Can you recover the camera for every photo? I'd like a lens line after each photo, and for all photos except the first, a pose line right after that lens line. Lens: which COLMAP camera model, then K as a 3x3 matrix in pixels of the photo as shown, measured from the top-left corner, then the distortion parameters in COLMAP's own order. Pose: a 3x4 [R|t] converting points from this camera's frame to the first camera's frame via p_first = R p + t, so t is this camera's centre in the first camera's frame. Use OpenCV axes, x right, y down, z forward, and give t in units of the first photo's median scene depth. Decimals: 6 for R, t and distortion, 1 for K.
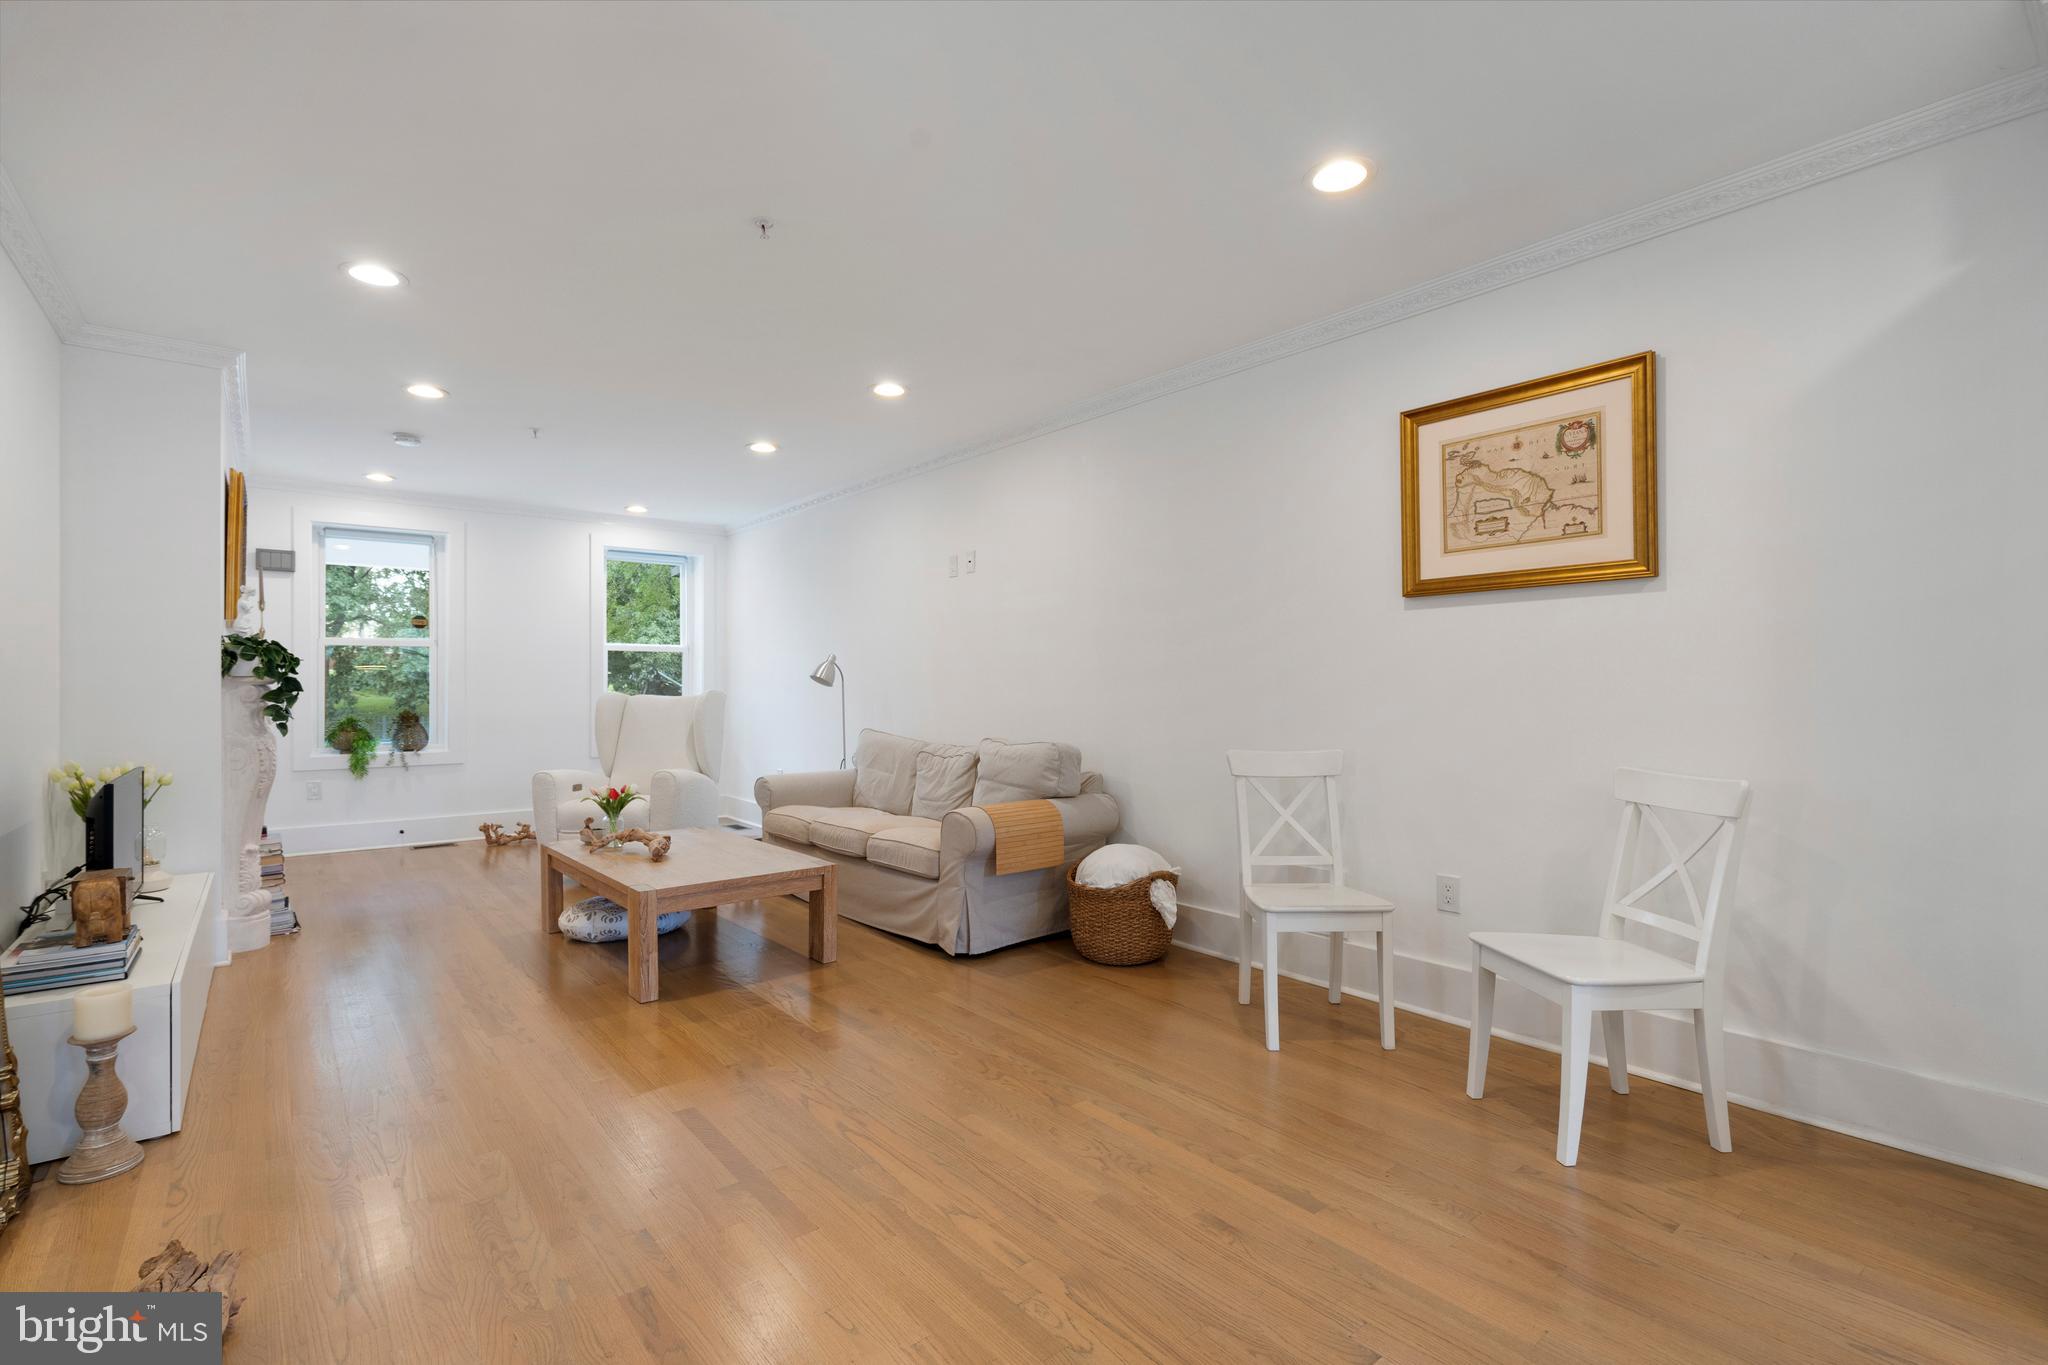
lens RADIAL K [[917.1, 0, 1024.0], [0, 917.1, 682.5], [0, 0, 1]] dist [0.000450, 0.000089]
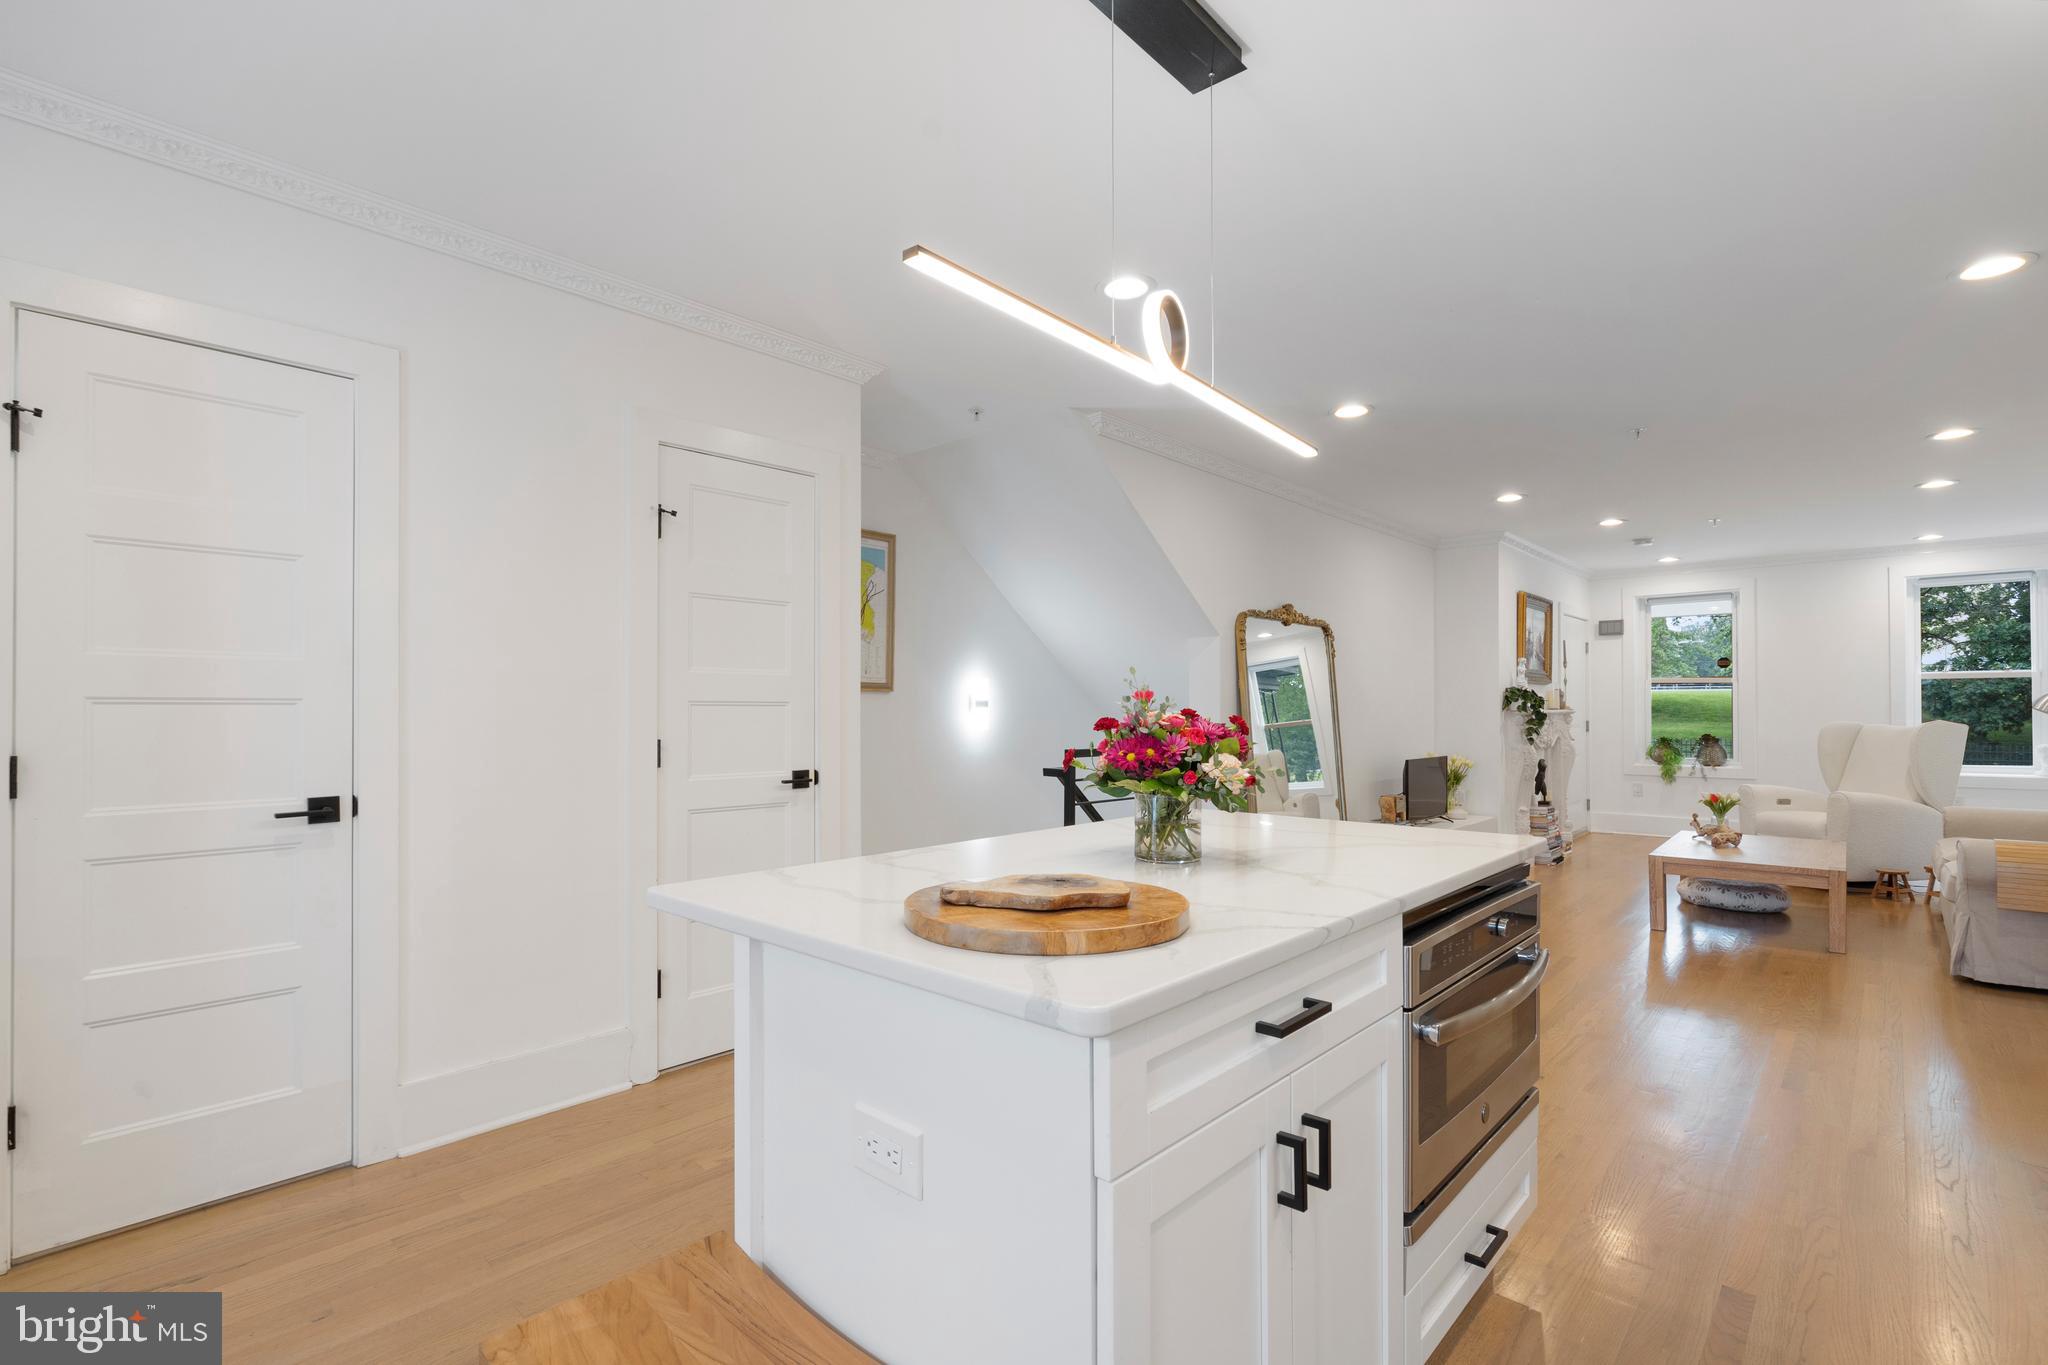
lens RADIAL K [[949.3, 0, 1028.3], [0, 949.3, 690.2], [0, 0, 1]] dist [0.000257, 0.000238]
pose [[0.146454, -0.019705, -0.989021, 1.011387], [0.005843, 0.999801, -0.019054, -0.020987], [0.989200, -0.002988, 0.146540, -0.251763]]
